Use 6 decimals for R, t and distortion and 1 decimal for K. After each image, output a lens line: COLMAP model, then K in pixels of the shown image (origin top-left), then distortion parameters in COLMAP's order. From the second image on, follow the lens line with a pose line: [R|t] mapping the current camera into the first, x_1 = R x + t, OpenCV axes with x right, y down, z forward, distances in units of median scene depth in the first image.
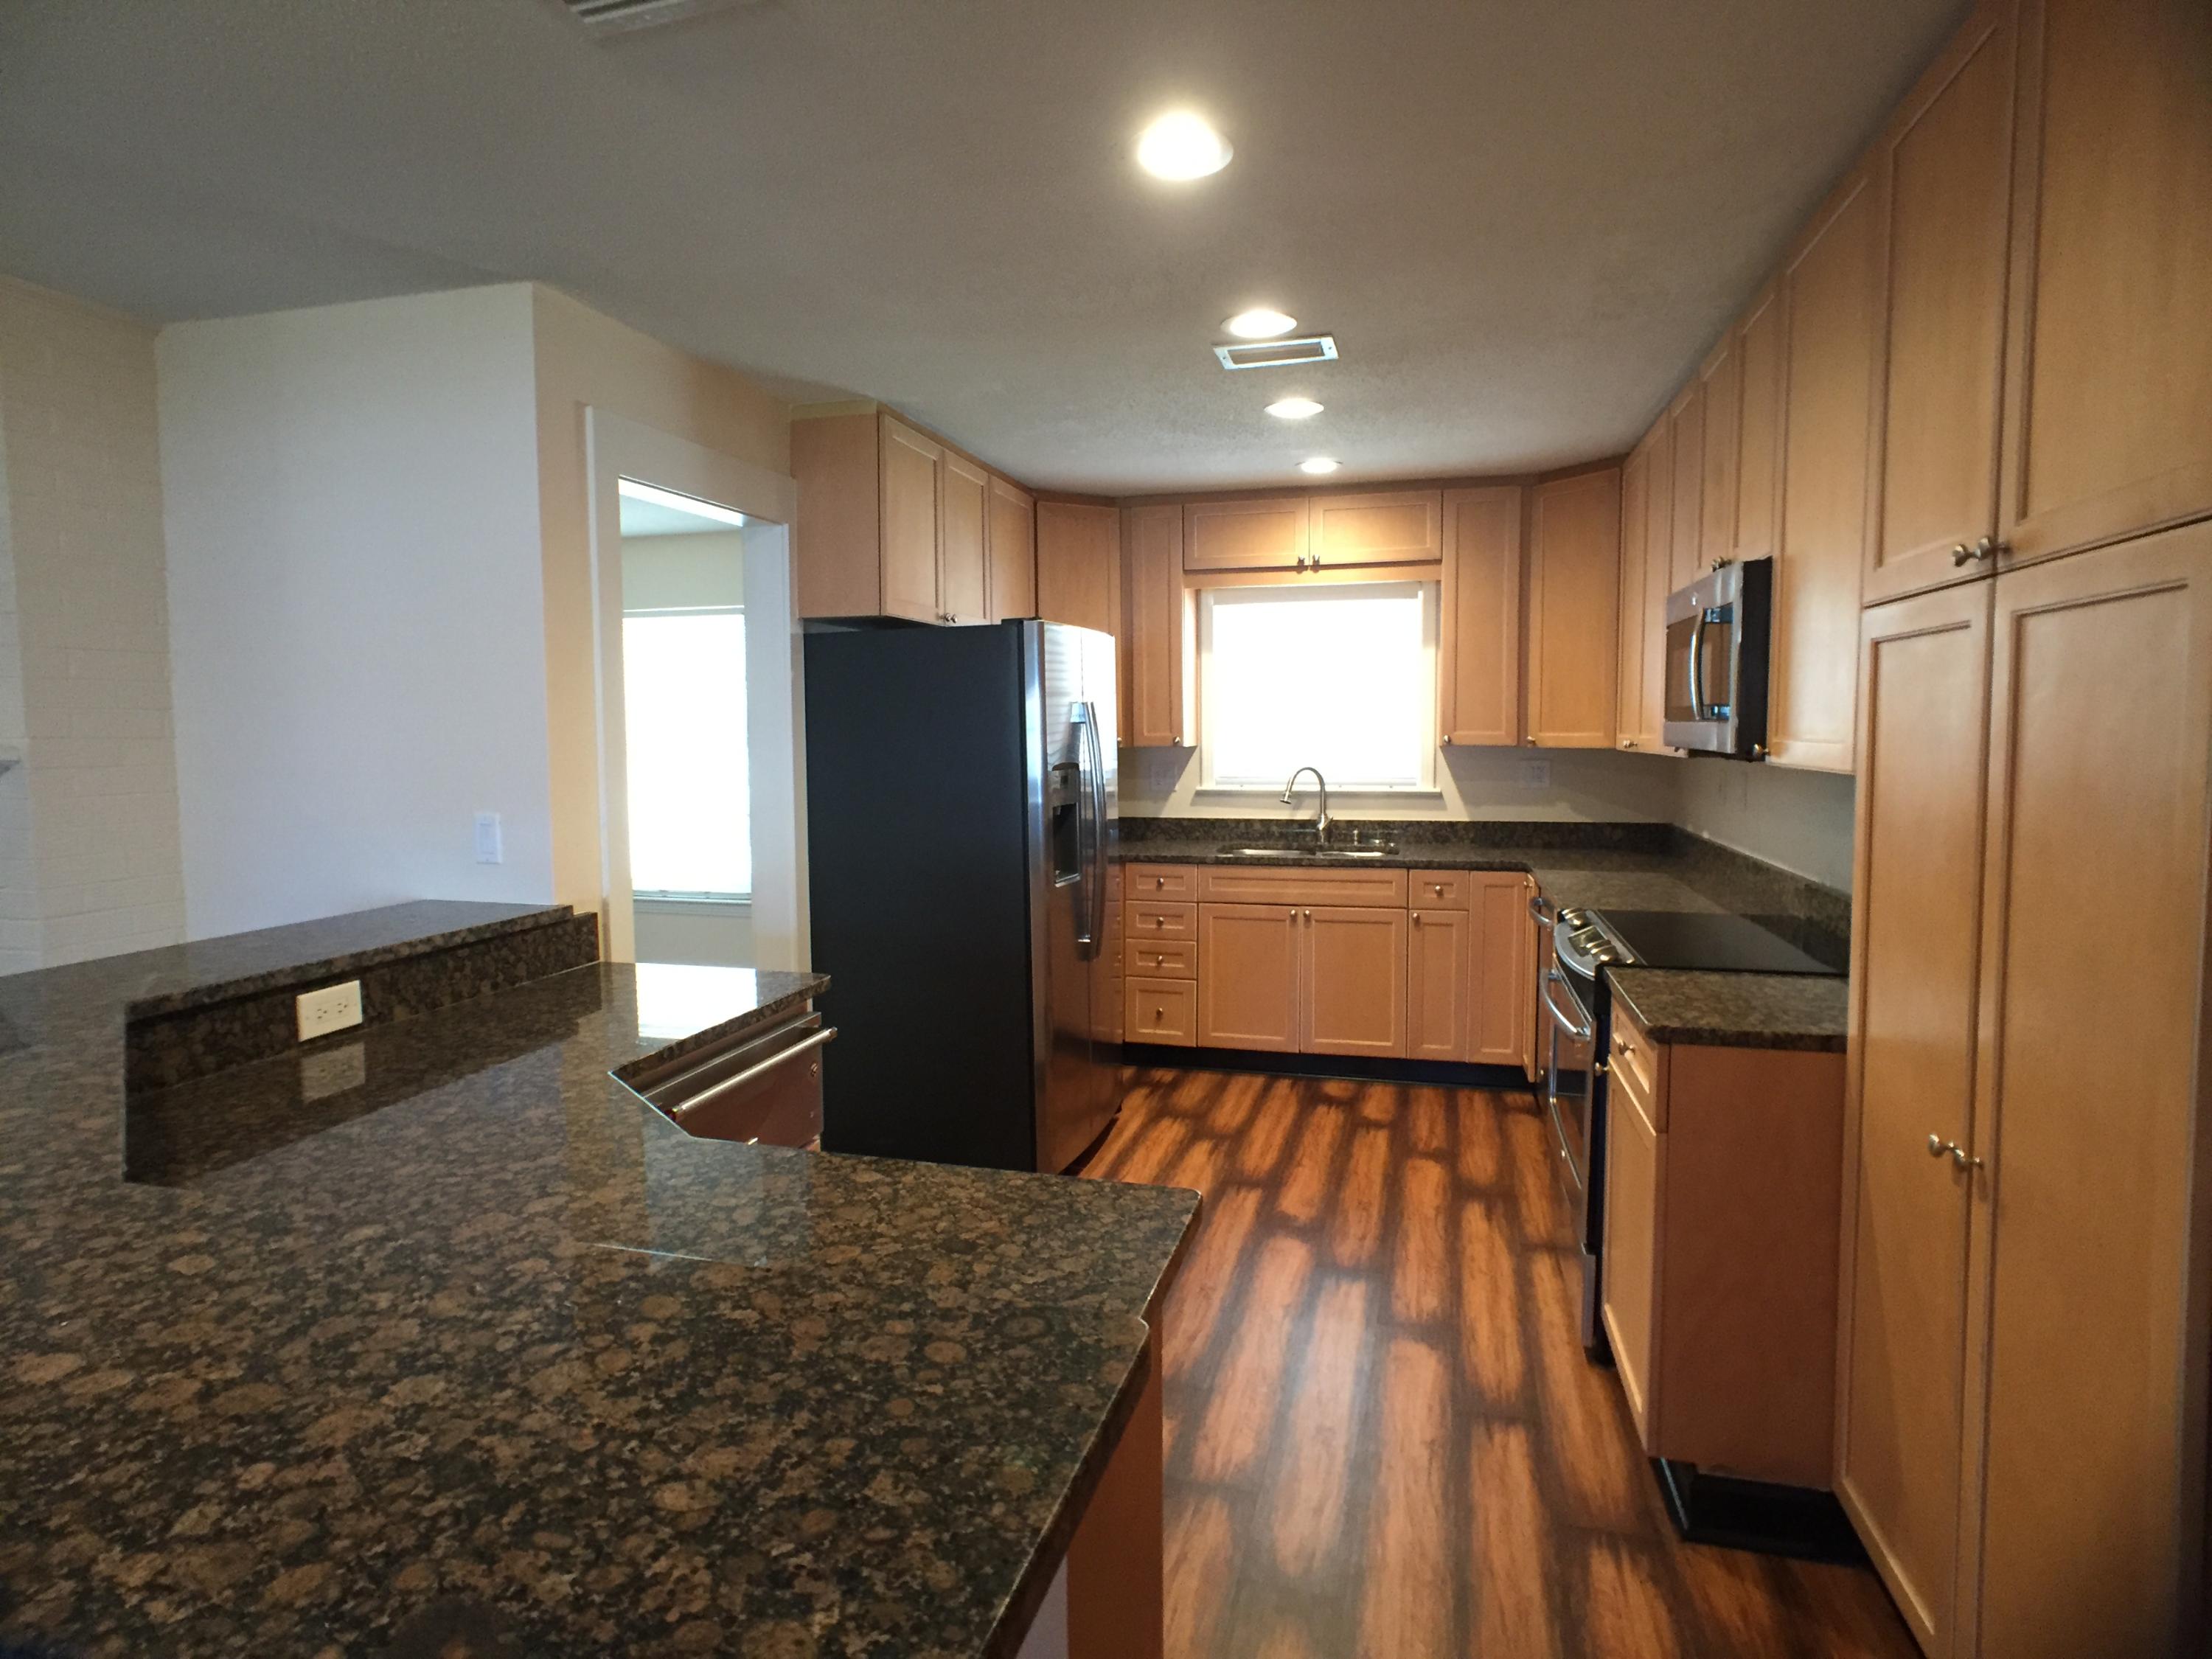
lens RADIAL K [[1190.8, 0, 1078.2], [0, 1190.8, 814.0], [0, 0, 1]] dist [-0.026956, 0.020807]
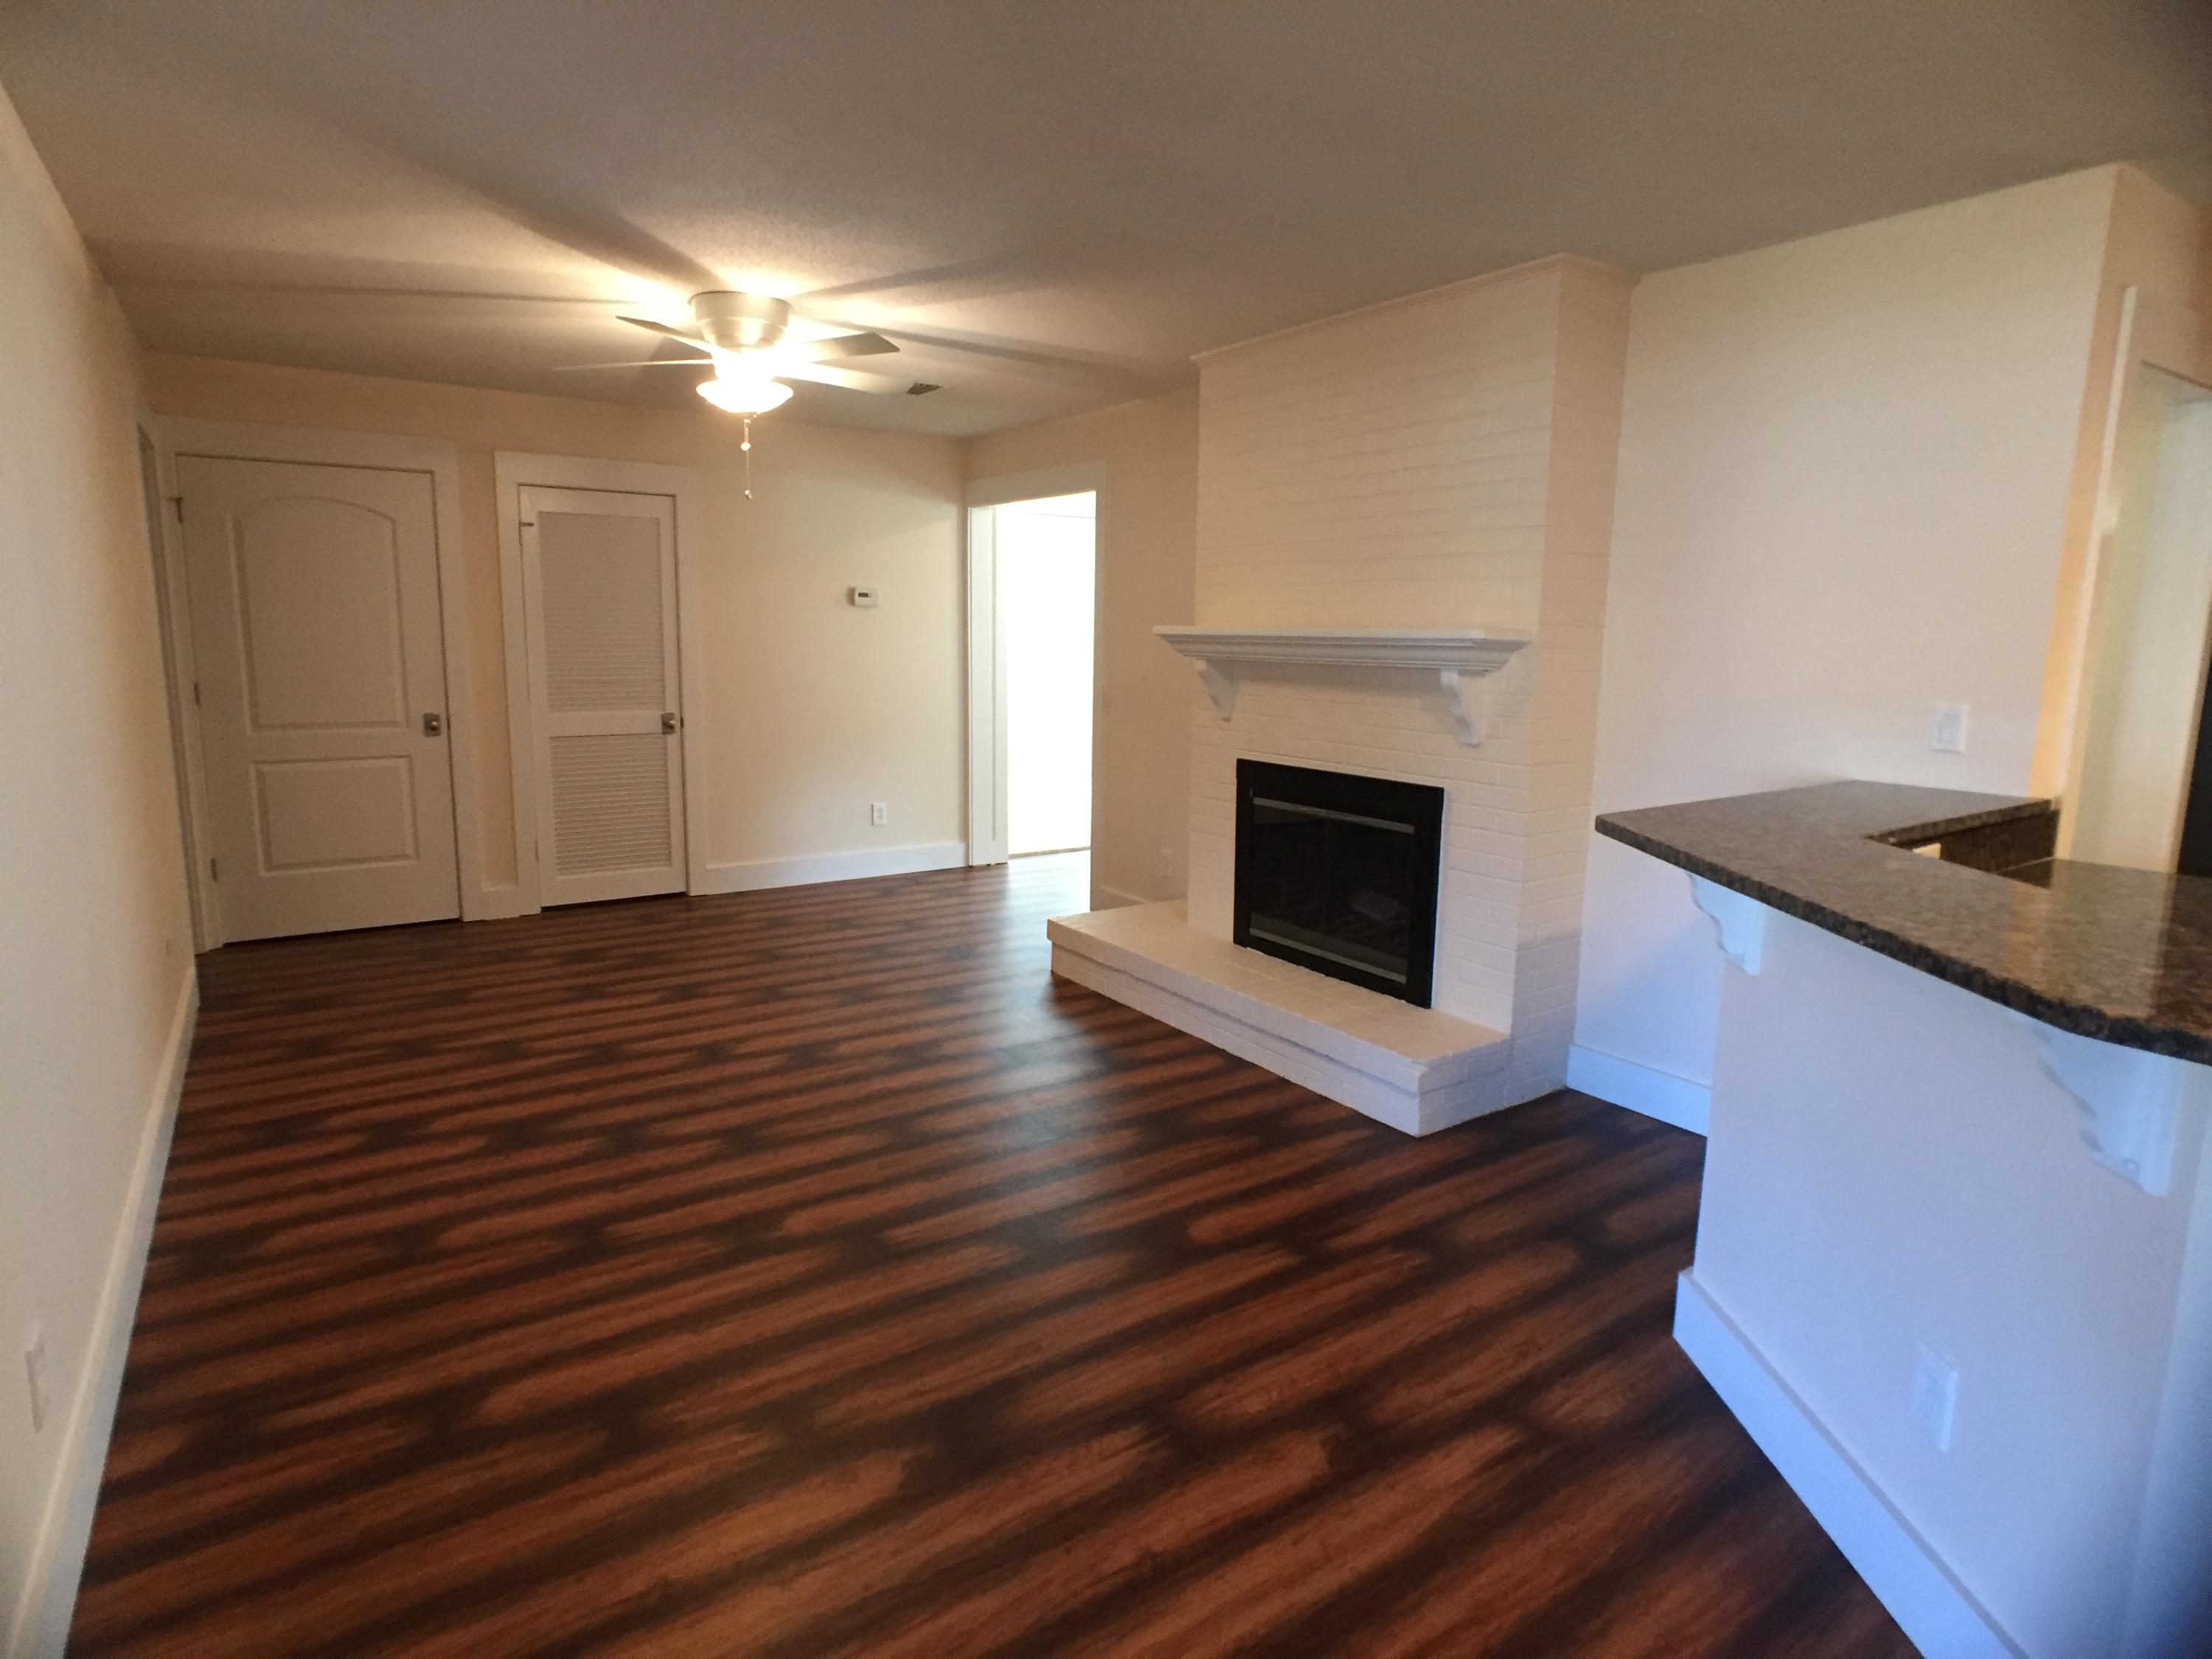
lens RADIAL K [[1190.8, 0, 1095.3], [0, 1190.8, 810.6], [0, 0, 1]] dist [-0.026956, 0.020807]
pose [[0.767747, 0.115330, -0.630289, -0.367019], [-0.069068, 0.992832, 0.097538, 0.039117], [0.637020, -0.031351, 0.770209, -0.268046]]
